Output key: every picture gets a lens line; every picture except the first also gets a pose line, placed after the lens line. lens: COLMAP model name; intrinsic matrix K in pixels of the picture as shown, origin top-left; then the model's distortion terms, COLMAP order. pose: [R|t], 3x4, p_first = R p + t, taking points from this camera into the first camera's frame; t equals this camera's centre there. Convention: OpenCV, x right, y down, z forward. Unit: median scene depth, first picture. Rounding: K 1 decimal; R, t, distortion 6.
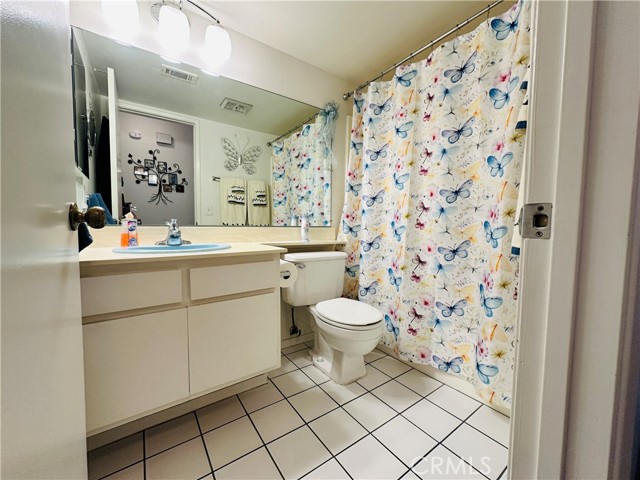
lens RADIAL K [[255.5, 0, 319.6], [0, 255.5, 240.4], [0, 0, 1]] dist [-0.003293, 0.000725]
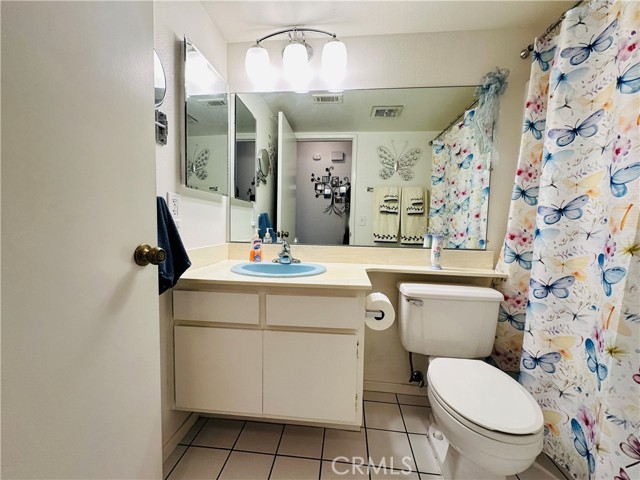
lens RADIAL K [[255.5, 0, 319.7], [0, 255.5, 240.1], [0, 0, 1]] dist [-0.003293, 0.000725]
pose [[0.751997, 0.049900, -0.657275, 0.177638], [-0.052916, 0.998482, 0.015262, -0.074780], [0.657039, 0.023303, 0.753496, 0.193368]]
